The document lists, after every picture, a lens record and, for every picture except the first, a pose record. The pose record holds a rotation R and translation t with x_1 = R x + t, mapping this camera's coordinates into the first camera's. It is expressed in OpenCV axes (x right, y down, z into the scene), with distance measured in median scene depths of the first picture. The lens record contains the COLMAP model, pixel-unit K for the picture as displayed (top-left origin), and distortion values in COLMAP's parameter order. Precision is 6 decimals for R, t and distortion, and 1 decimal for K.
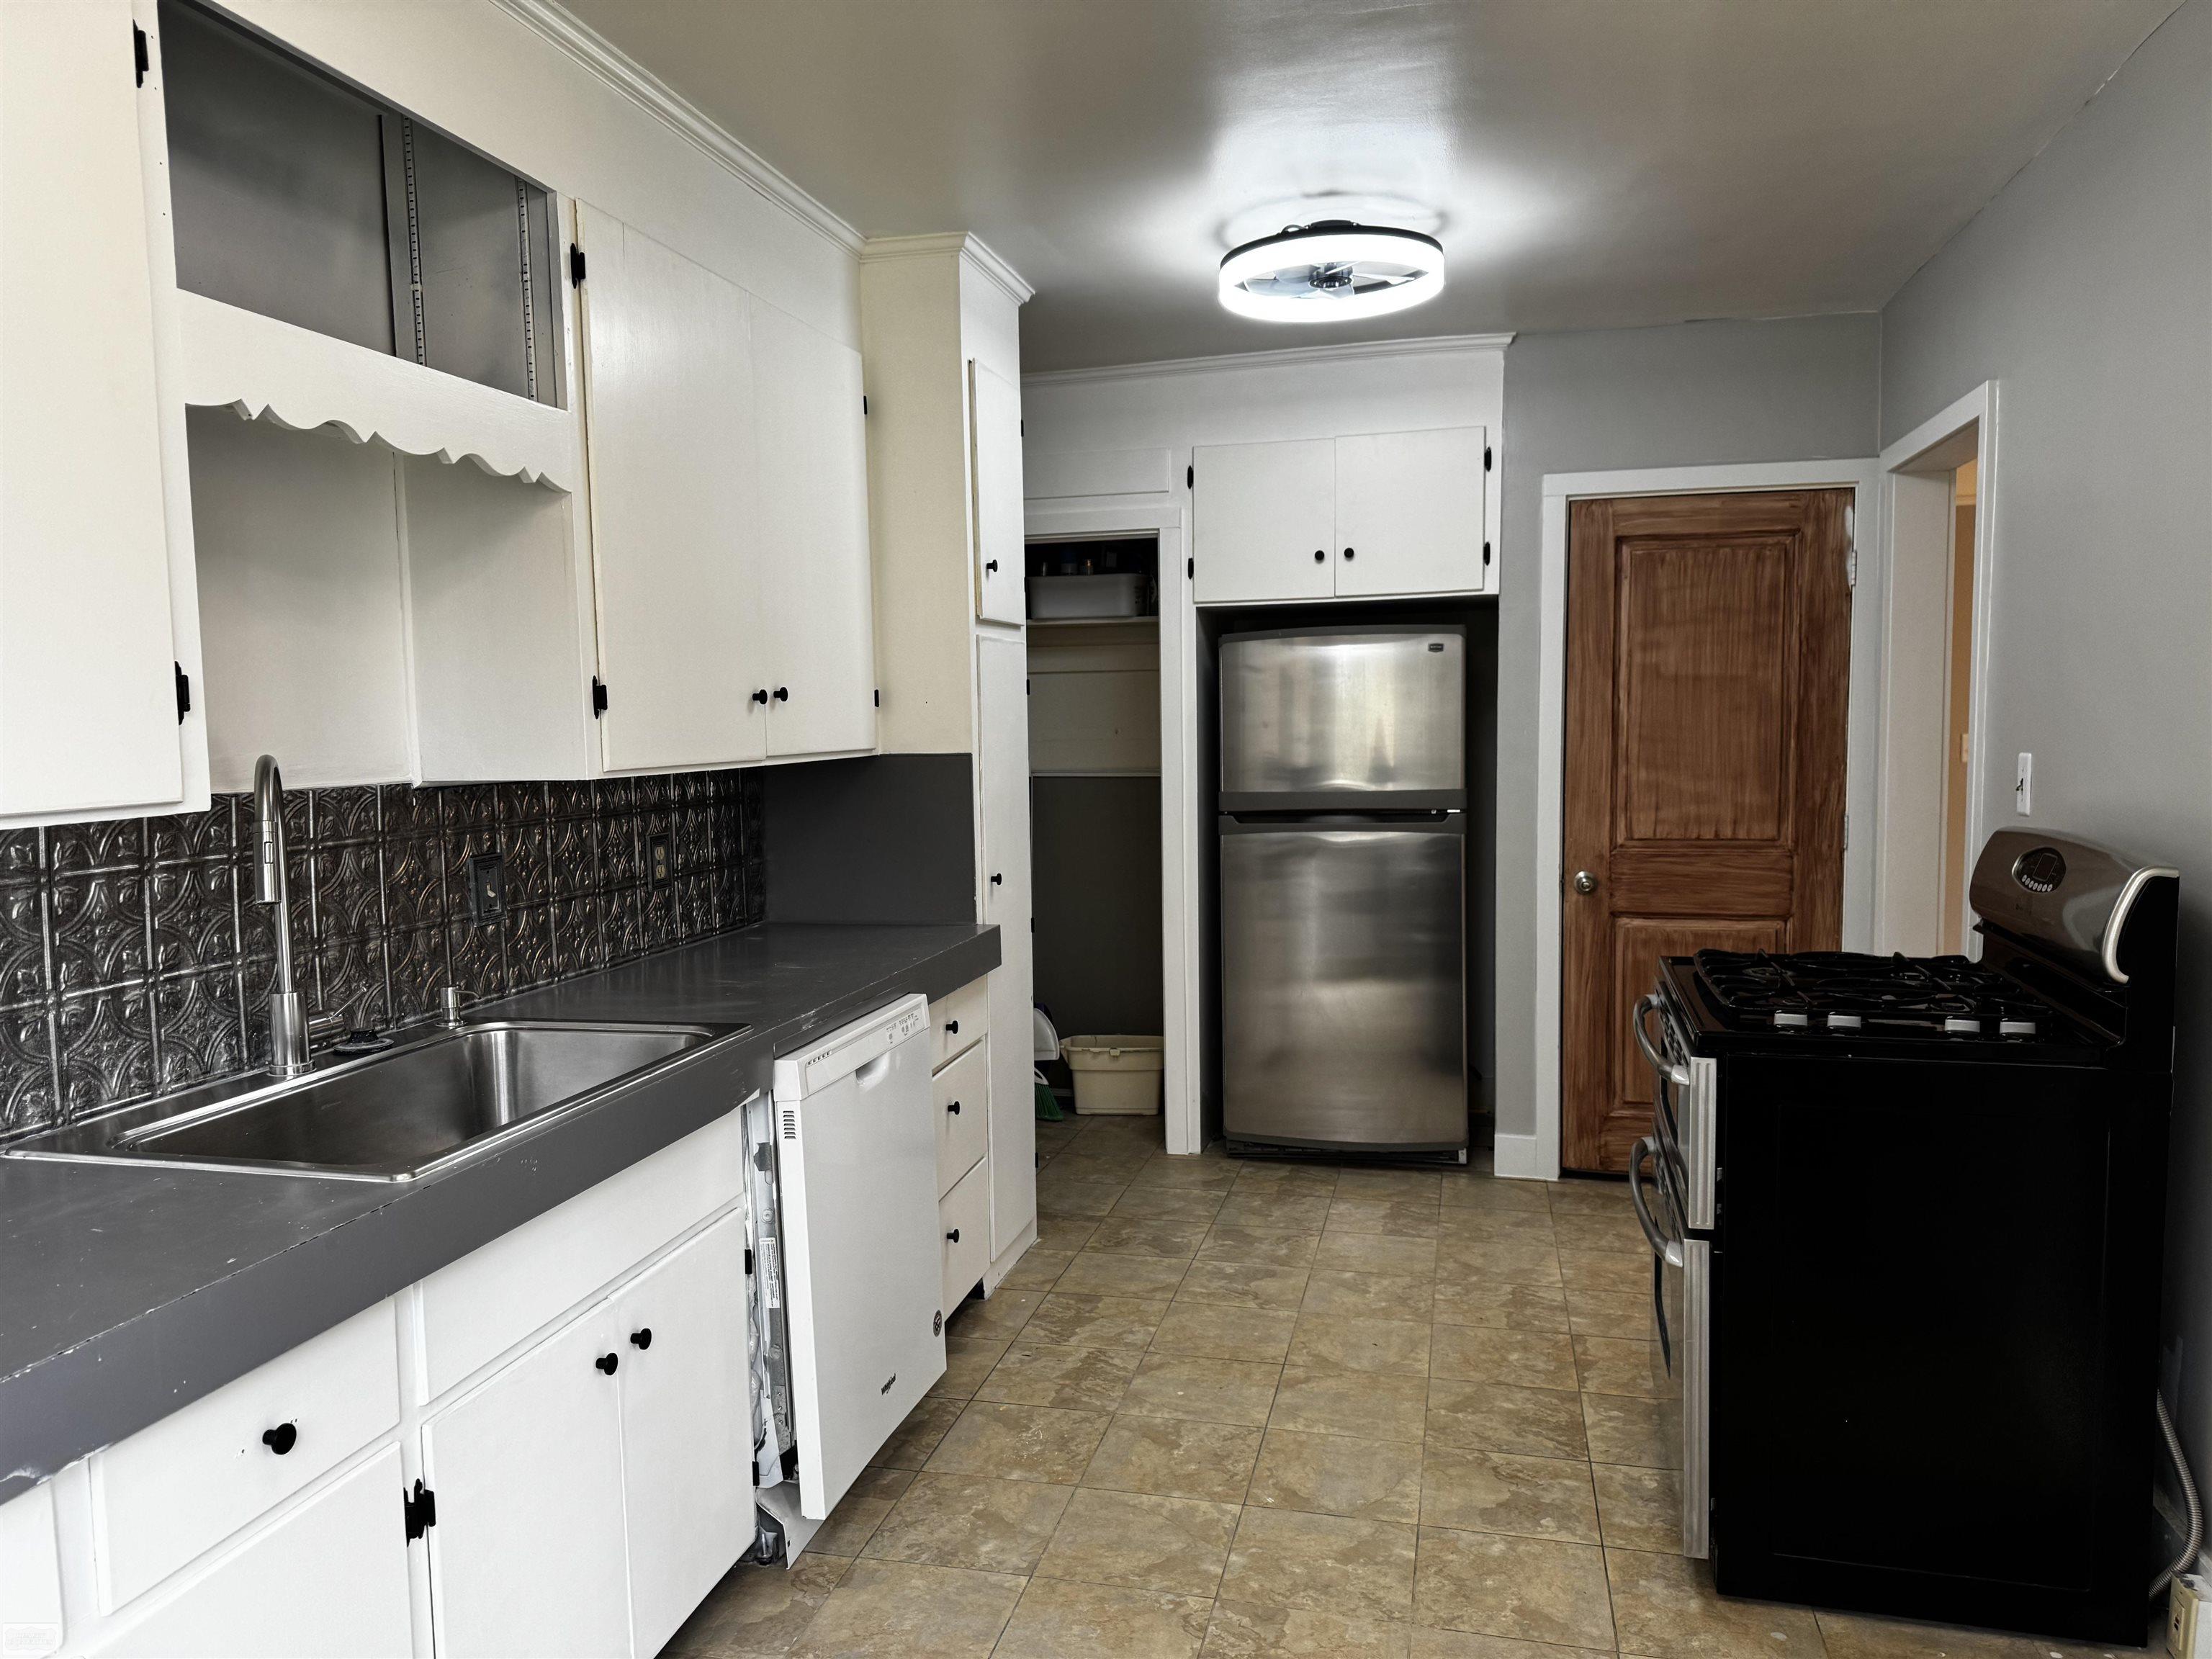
lens RADIAL K [[1514.2, 0, 1106.0], [0, 1514.2, 829.5], [0, 0, 1]] dist [0.090143, -0.202560]
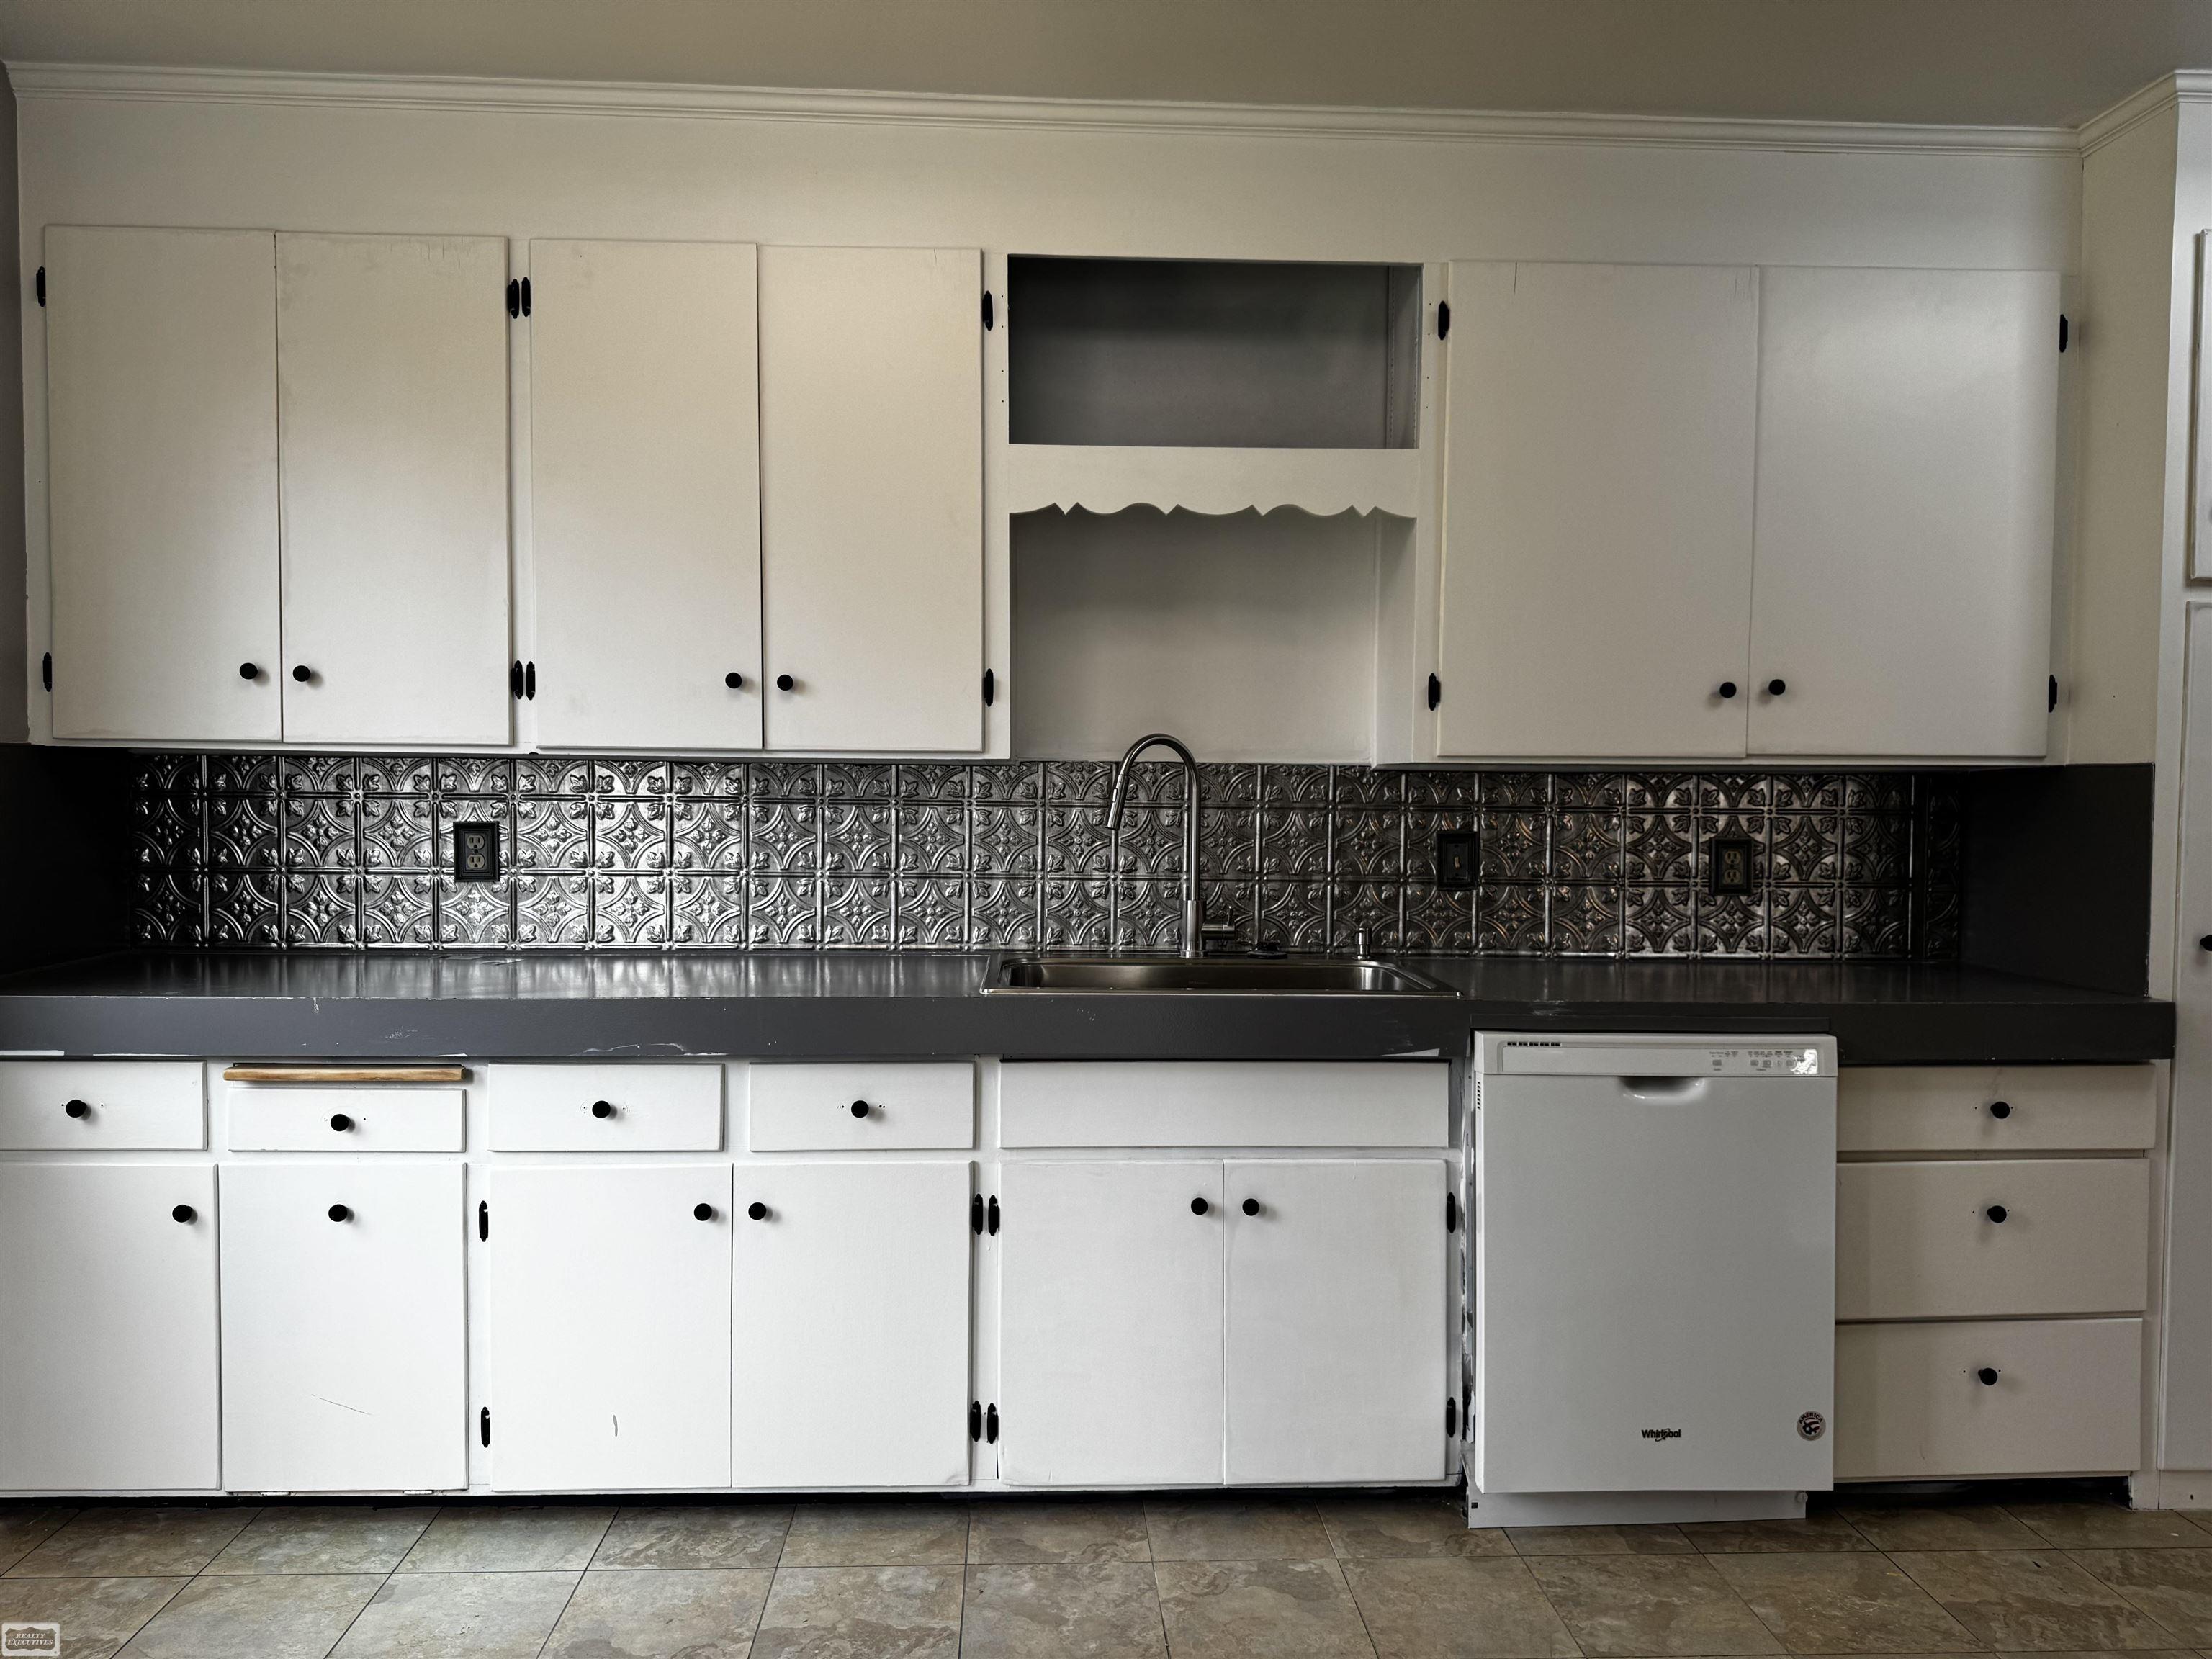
lens RADIAL K [[1542.6, 0, 1105.8], [0, 1542.6, 817.9], [0, 0, 1]] dist [0.027132, -0.032791]
pose [[0.286979, 0.040677, -0.957073, 0.708763], [-0.084774, 0.996256, 0.016923, 0.009535], [0.954178, 0.076278, 0.289353, 0.429366]]
